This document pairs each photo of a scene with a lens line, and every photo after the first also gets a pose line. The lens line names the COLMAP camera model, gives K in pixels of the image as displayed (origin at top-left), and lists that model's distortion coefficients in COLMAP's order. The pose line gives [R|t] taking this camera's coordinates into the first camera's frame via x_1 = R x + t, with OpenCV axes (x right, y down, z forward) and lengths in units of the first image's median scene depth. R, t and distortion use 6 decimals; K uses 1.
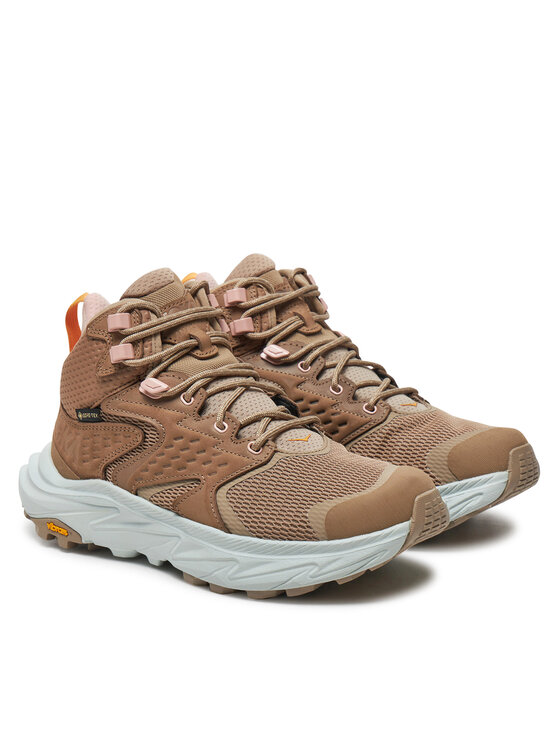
lens RADIAL K [[1585.2, 0, 280.0], [0, 1585.2, 373.0], [0, 0, 1]] dist [-0.019148, -0.039999]
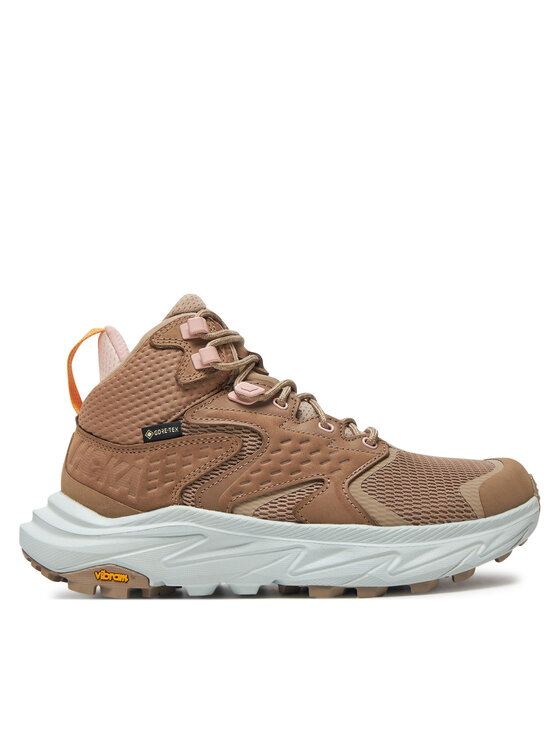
lens RADIAL K [[954.2, 0, 280.0], [0, 954.2, 373.0], [0, 0, 1]] dist [0.020221, -0.000887]
pose [[0.807696, 0.053832, 0.587137, -0.392446], [0.130277, 0.954915, -0.266769, 0.150030], [-0.575026, 0.291959, 0.764268, 0.556194]]
